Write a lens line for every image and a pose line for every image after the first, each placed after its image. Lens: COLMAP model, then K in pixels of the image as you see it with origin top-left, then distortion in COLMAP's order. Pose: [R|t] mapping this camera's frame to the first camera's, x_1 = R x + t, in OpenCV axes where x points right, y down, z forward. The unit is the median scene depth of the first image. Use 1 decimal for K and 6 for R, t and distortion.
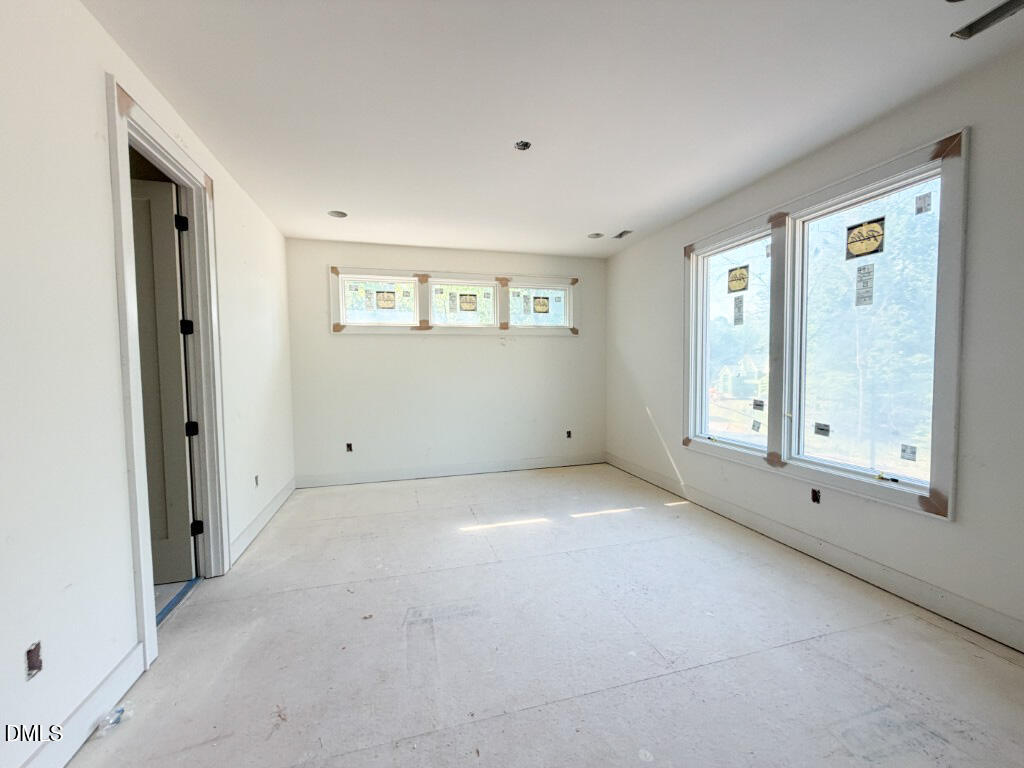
lens RADIAL K [[407.8, 0, 512.2], [0, 407.8, 388.6], [0, 0, 1]] dist [-0.000450, -0.000322]
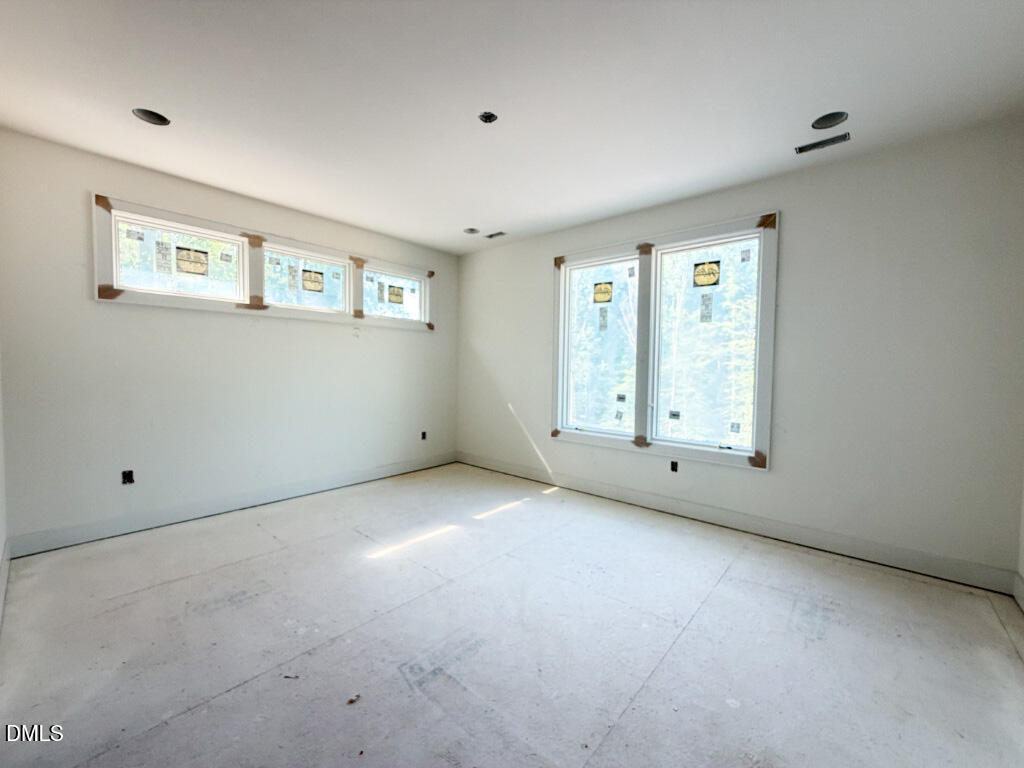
lens RADIAL K [[407.8, 0, 510.9], [0, 407.8, 389.2], [0, 0, 1]] dist [-0.000450, -0.000322]
pose [[0.838606, -0.006860, 0.544695, -0.321262], [0.008135, 0.999967, 0.000070, 0.010361], [-0.544678, 0.004373, 0.838634, 0.154540]]
